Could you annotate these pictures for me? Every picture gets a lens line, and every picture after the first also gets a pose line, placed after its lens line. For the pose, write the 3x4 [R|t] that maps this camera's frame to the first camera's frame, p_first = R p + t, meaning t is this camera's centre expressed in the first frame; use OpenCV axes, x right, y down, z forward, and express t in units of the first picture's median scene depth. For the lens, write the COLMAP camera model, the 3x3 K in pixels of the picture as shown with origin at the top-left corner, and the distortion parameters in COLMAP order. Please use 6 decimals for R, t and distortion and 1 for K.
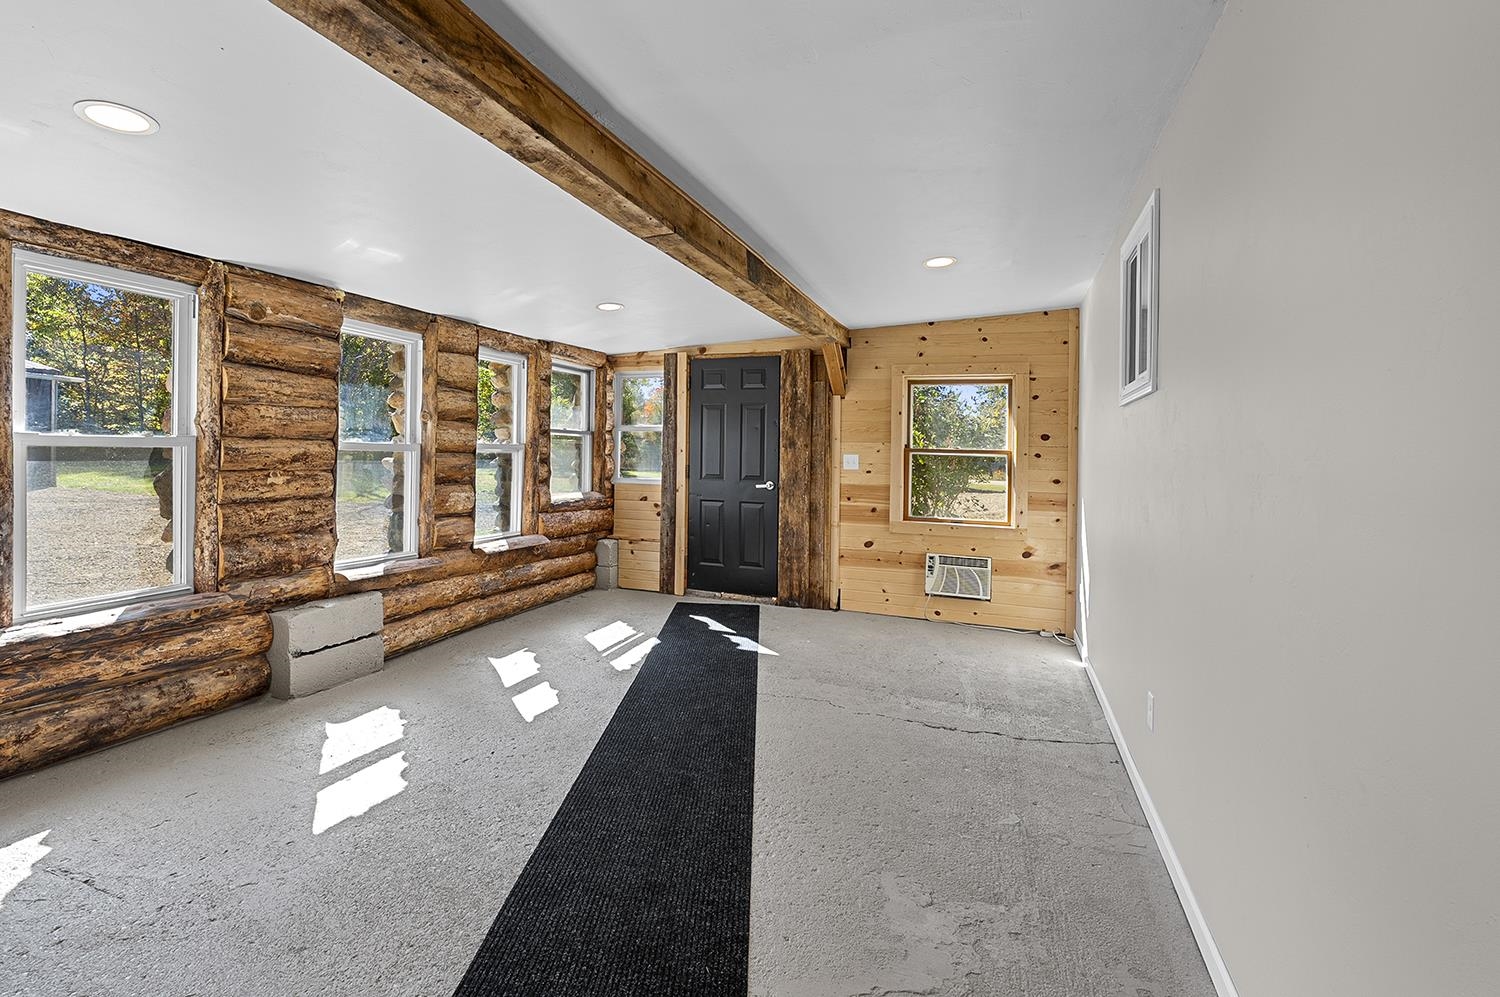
lens RADIAL K [[677.7, 0, 757.1], [0, 677.7, 472.5], [0, 0, 1]] dist [0.000277, 0.000360]
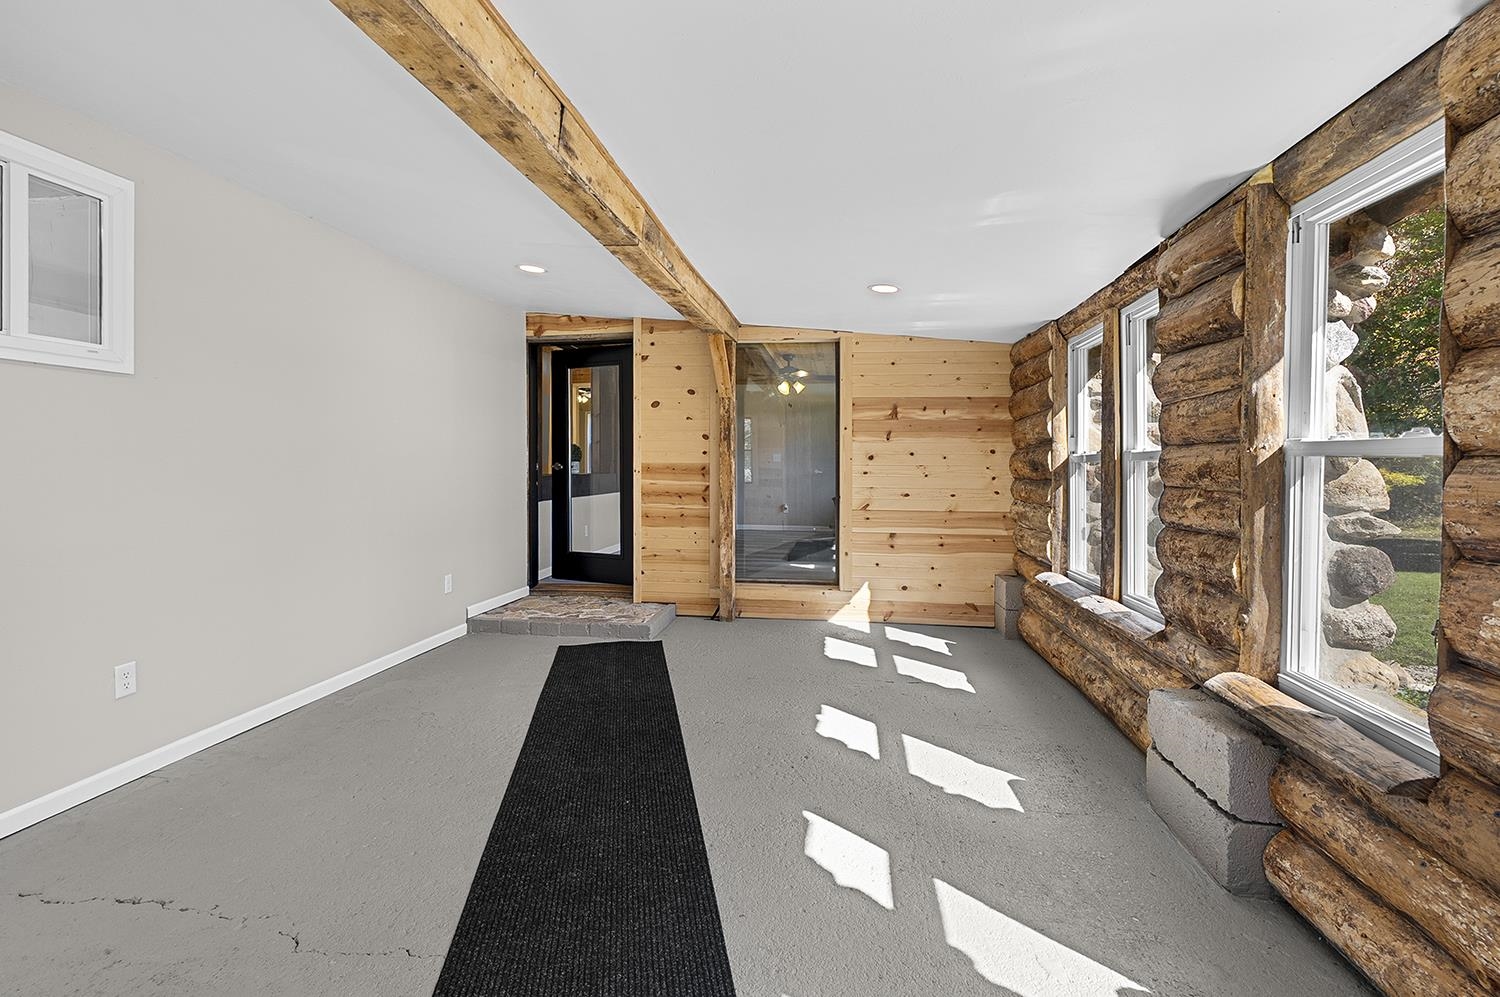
lens RADIAL K [[677.7, 0, 757.1], [0, 677.7, 472.5], [0, 0, 1]] dist [0.000277, 0.000360]
pose [[-0.979604, -0.028561, -0.198900, -0.122040], [-0.034691, 0.999022, 0.027406, -0.025336], [0.197922, 0.033747, -0.979637, 1.696592]]
